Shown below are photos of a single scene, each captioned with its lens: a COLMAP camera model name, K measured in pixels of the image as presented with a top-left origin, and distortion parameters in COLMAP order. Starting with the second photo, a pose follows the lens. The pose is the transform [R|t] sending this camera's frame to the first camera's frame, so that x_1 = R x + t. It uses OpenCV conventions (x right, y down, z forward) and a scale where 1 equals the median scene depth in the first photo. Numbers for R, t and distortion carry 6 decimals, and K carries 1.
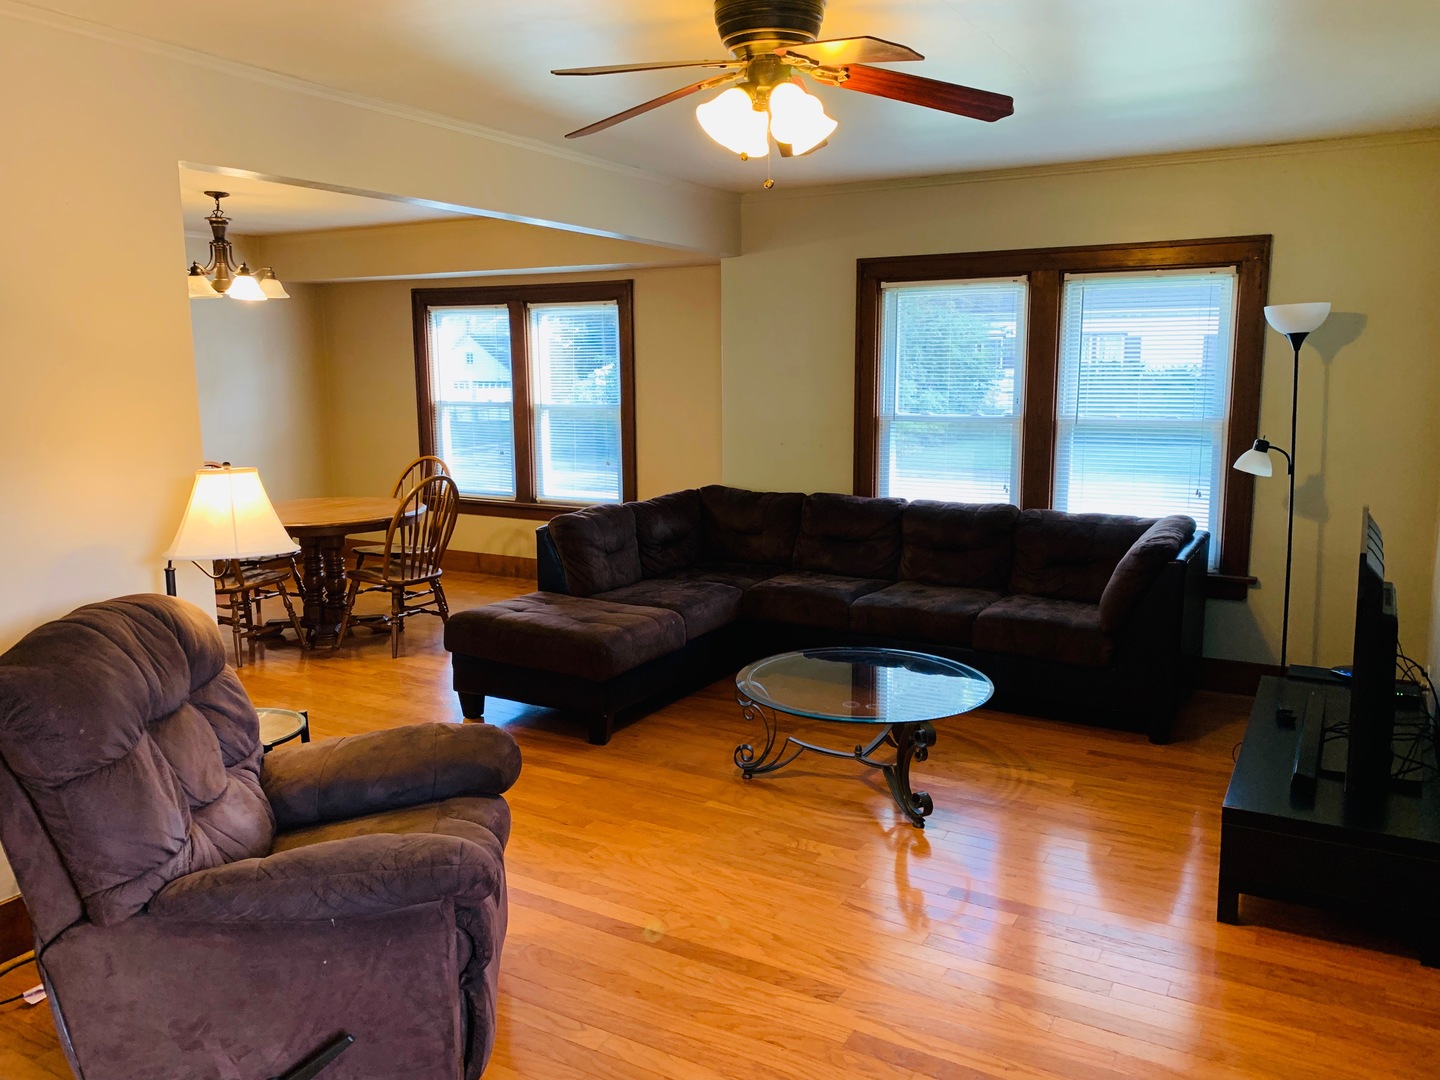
lens RADIAL K [[1078.5, 0, 712.5], [0, 1078.5, 535.4], [0, 0, 1]] dist [0.030099, -0.070450]
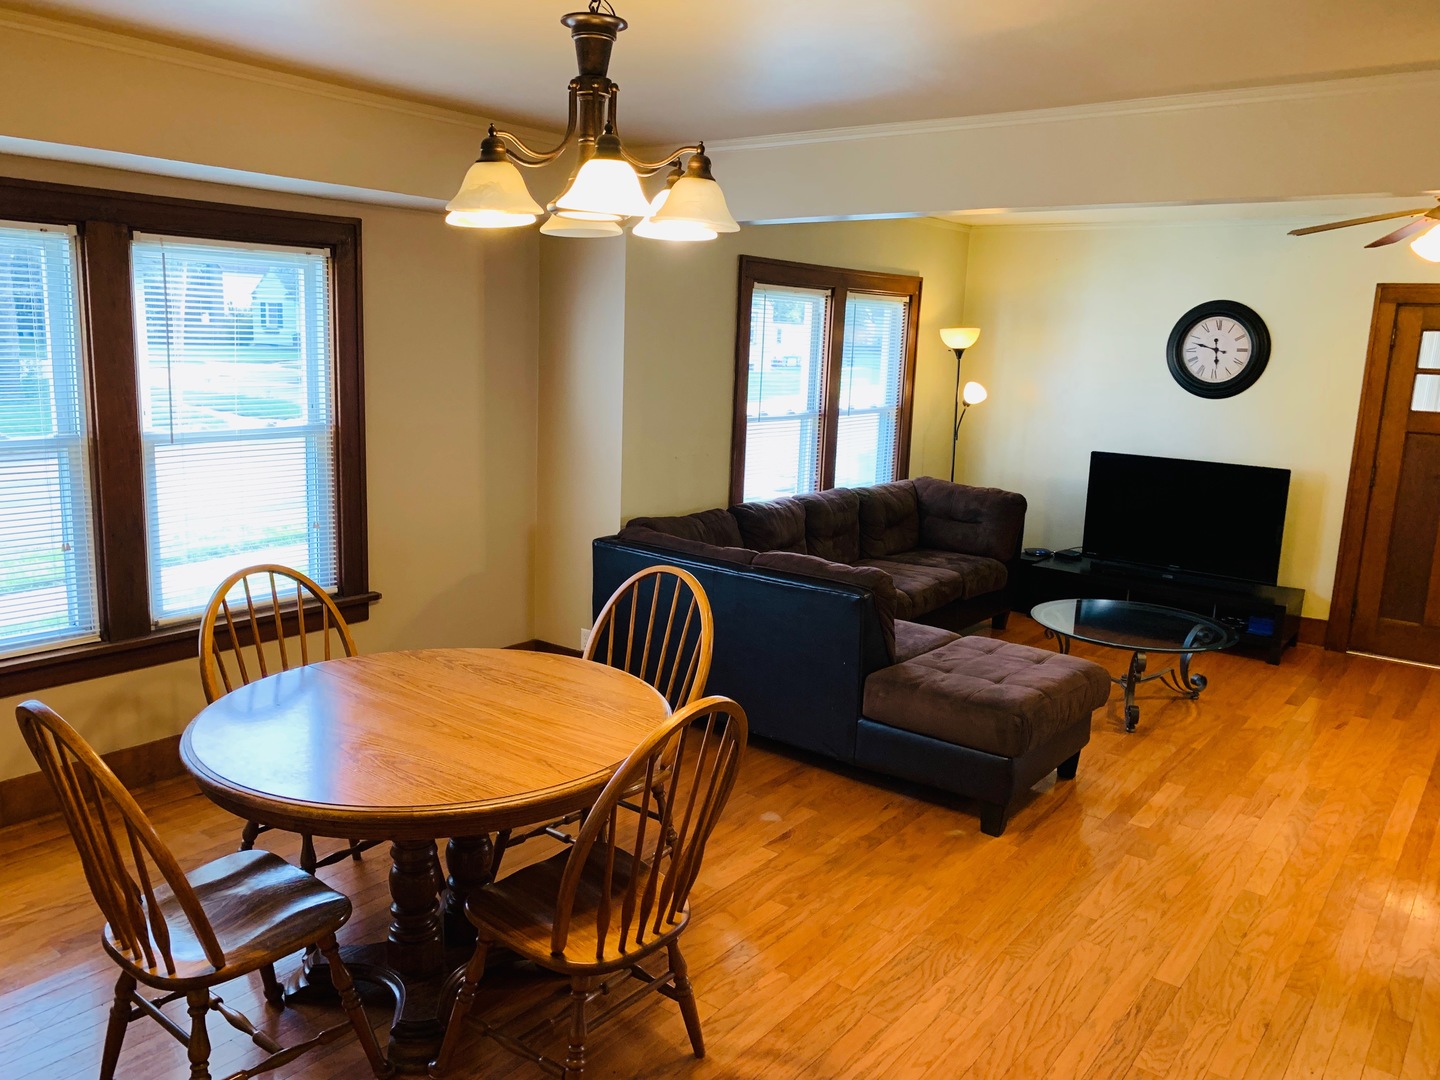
lens RADIAL K [[1078.5, 0, 712.5], [0, 1078.5, 535.4], [0, 0, 1]] dist [0.030099, -0.070450]
pose [[0.148174, -0.164091, 0.975253, -0.844649], [0.127016, 0.981129, 0.145781, -0.157536], [-0.980771, 0.102272, 0.166220, 0.903983]]
